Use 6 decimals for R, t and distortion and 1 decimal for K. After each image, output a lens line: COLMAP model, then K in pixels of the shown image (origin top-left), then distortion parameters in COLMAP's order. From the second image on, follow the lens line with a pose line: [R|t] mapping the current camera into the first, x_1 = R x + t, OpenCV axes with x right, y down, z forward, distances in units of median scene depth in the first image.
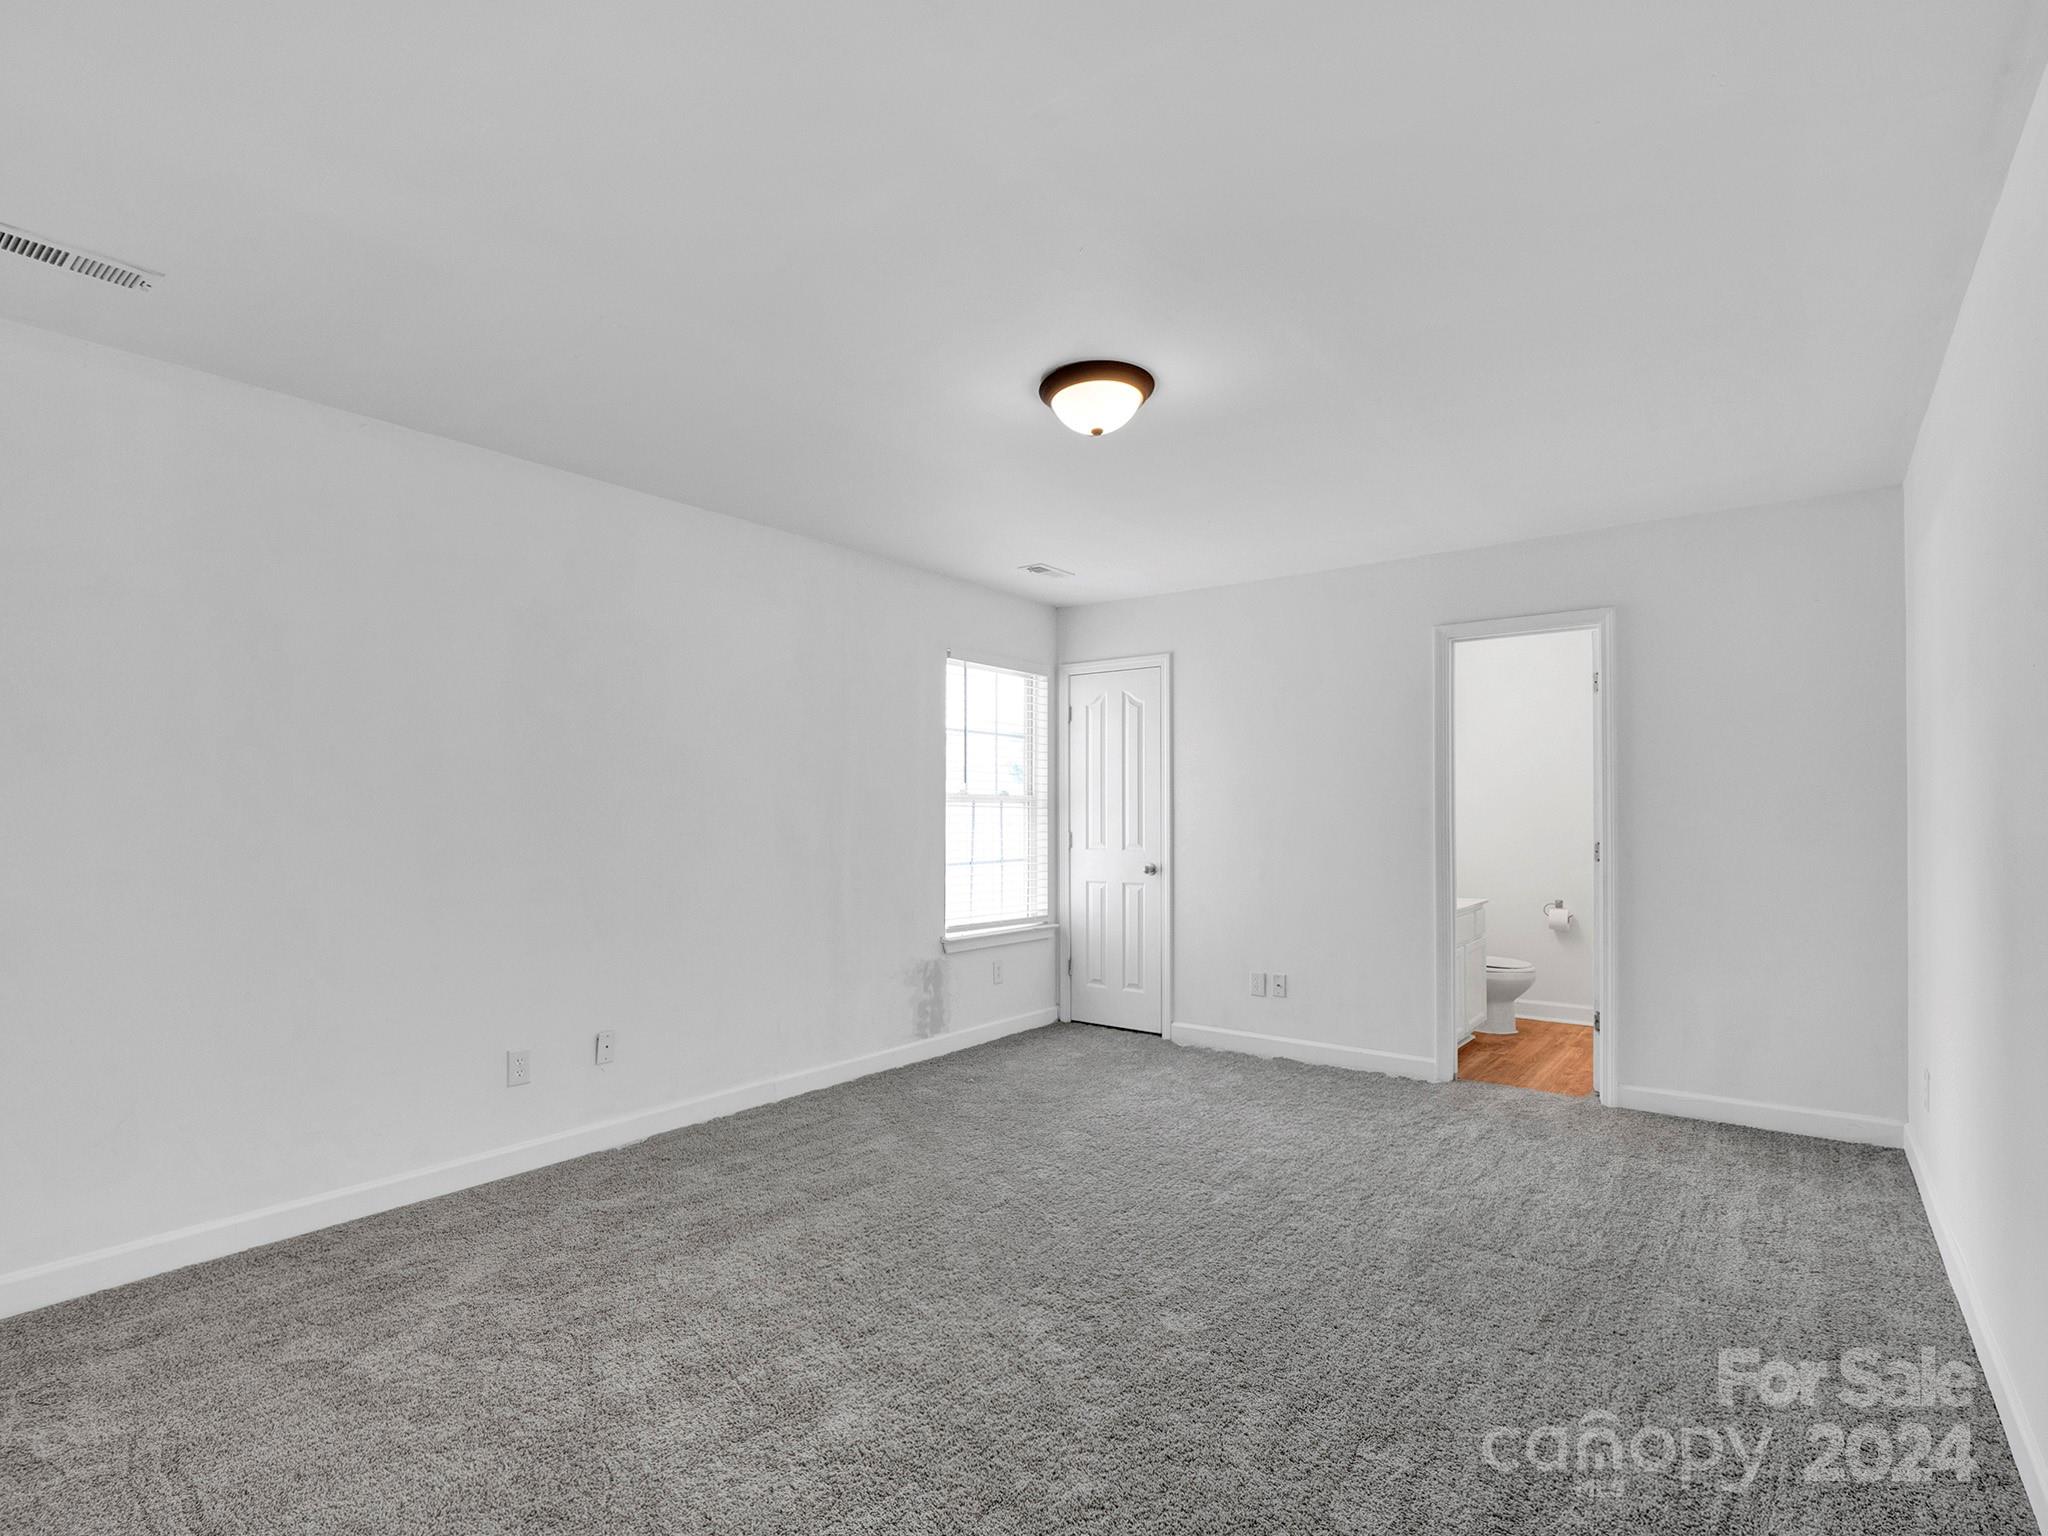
lens RADIAL K [[999.1, 0, 1023.6], [0, 999.1, 782.9], [0, 0, 1]] dist [-0.002076, -0.010802]
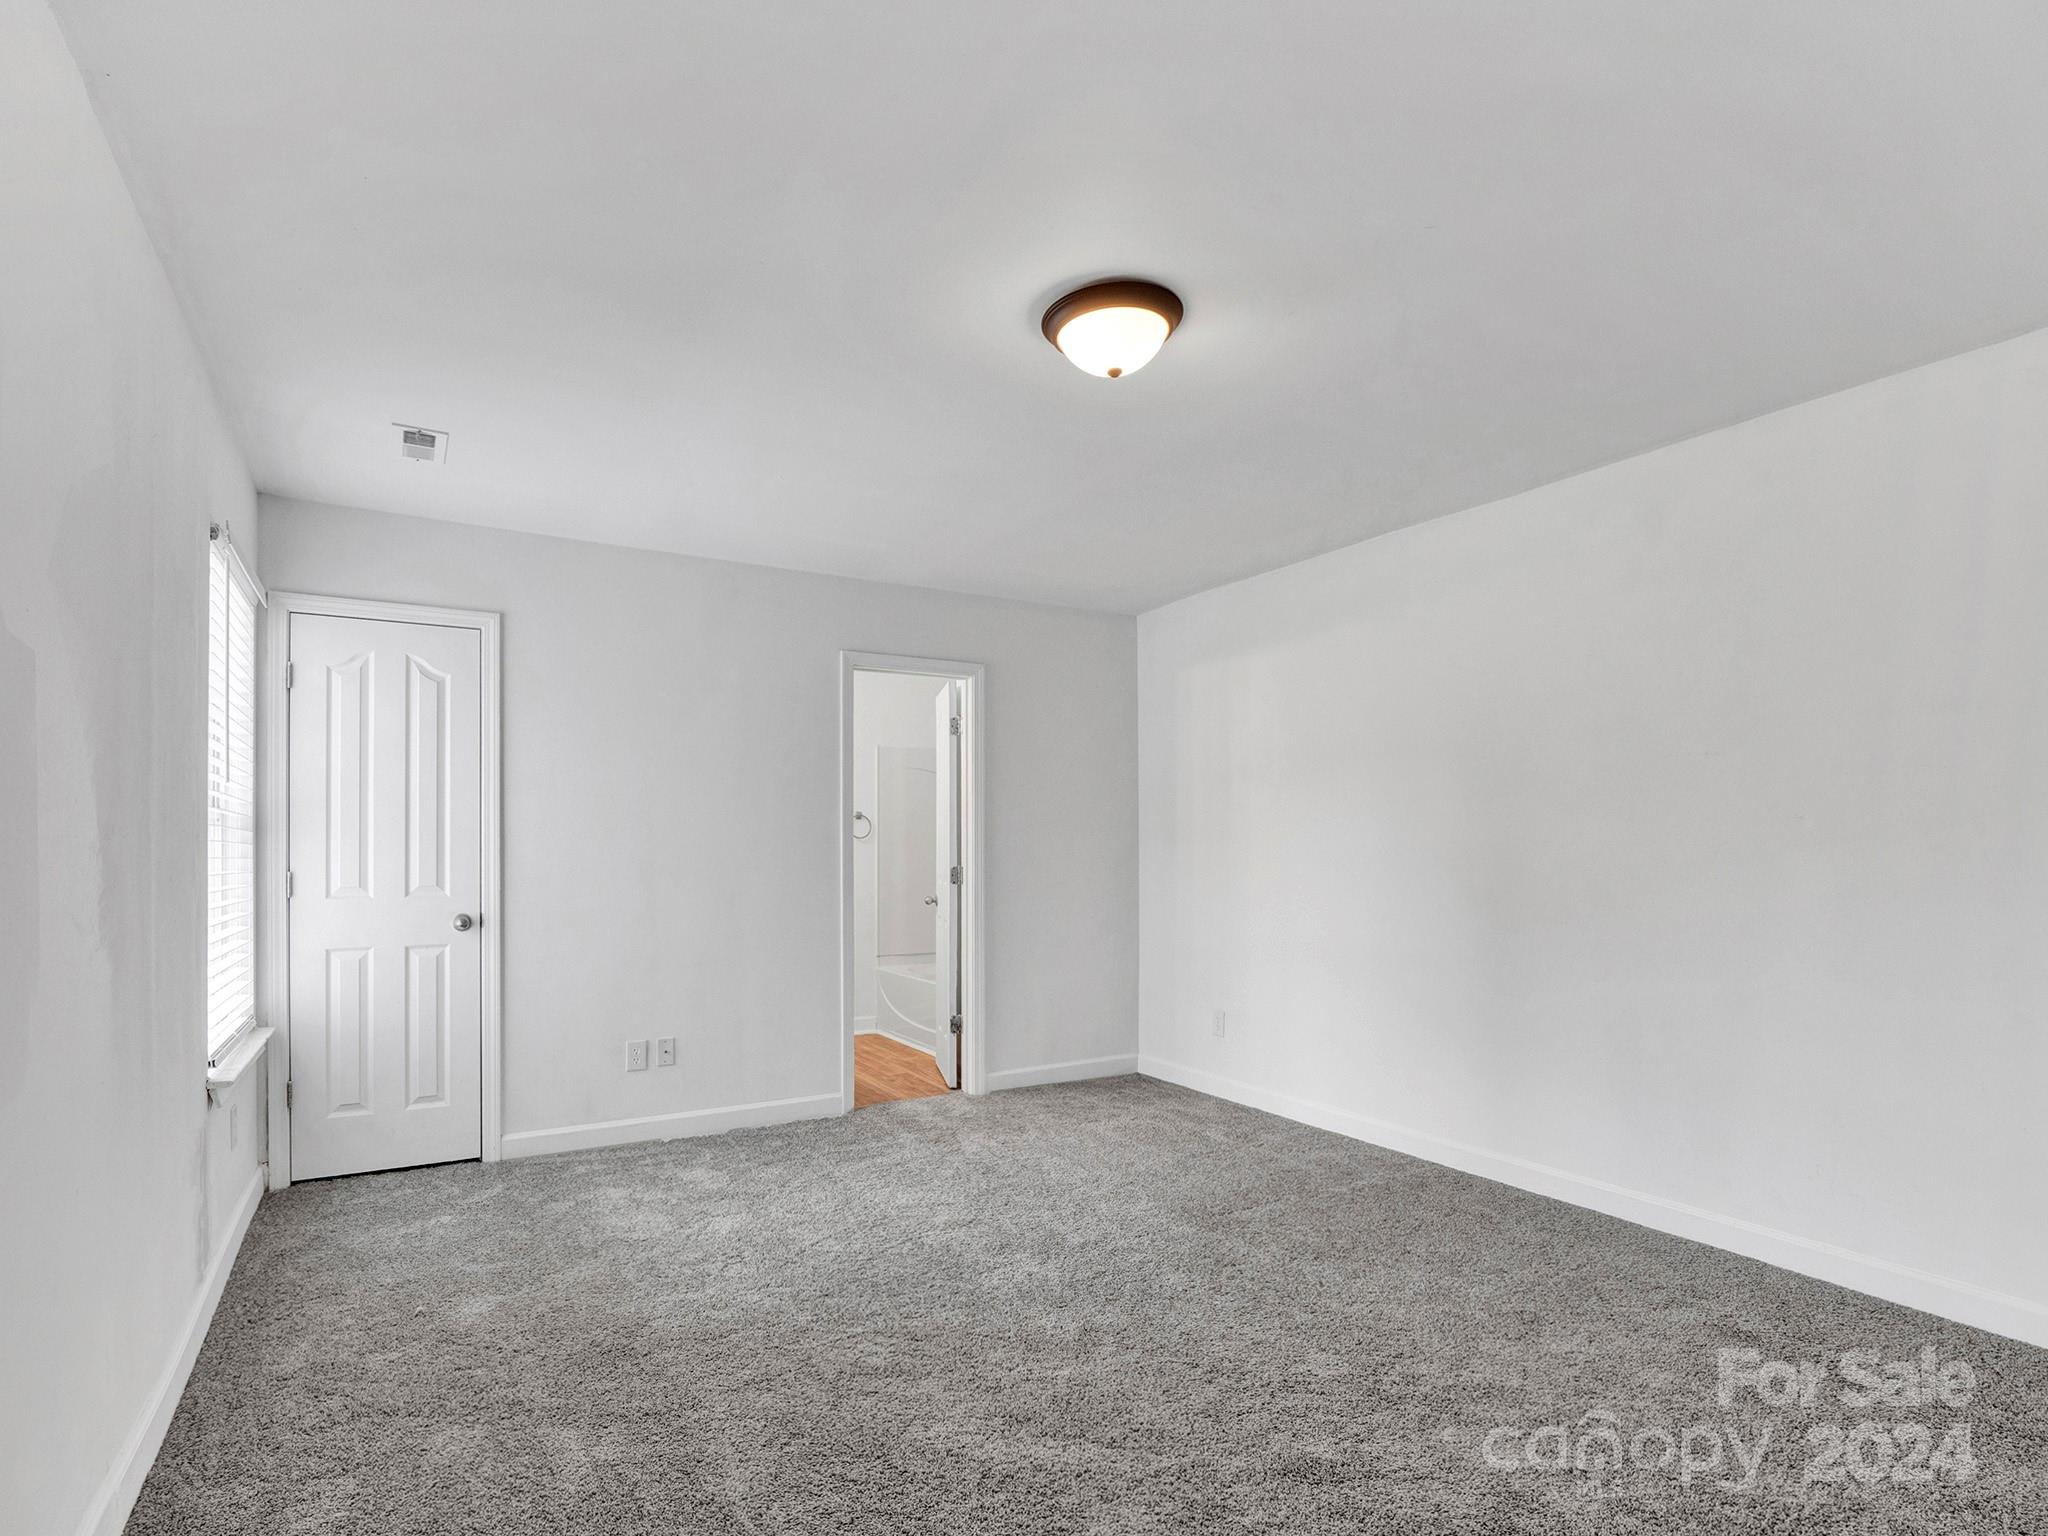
lens RADIAL K [[1015.5, 0, 1025.4], [0, 1015.5, 839.5], [0, 0, 1]] dist [-0.001255, -0.011855]
pose [[0.387842, 0.005421, 0.921710, -0.395357], [-0.028020, 0.999590, 0.005912, 0.015589], [-0.921300, -0.028119, 0.387835, 0.408322]]
